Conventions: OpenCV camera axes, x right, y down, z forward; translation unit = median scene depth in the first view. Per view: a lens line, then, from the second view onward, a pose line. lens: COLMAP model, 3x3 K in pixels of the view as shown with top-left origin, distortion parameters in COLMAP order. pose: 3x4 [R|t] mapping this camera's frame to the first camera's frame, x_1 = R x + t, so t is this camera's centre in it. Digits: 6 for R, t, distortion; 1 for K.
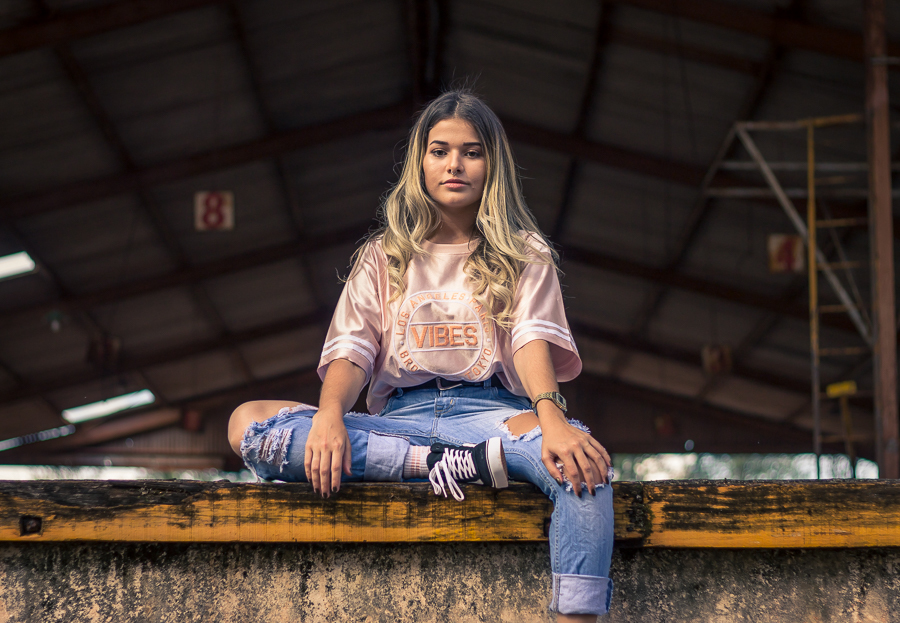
lens RADIAL K [[1326.6, 0, 450.0], [0, 1326.6, 311.5], [0, 0, 1]] dist [0.001161, 0.000751]
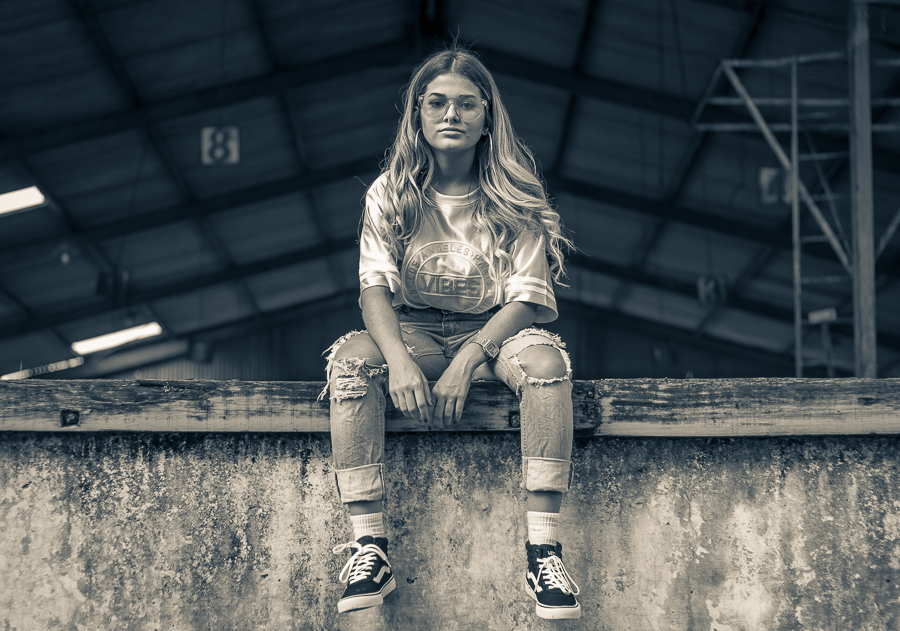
lens RADIAL K [[1336.2, 0, 451.0], [0, 1336.2, 276.2], [0, 0, 1]] dist [0.004577, -0.003178]
pose [[0.999989, -0.001530, -0.004454, 0.024664], [0.001629, 0.999748, 0.022408, 0.010303], [0.004419, -0.022415, 0.999739, -0.170507]]
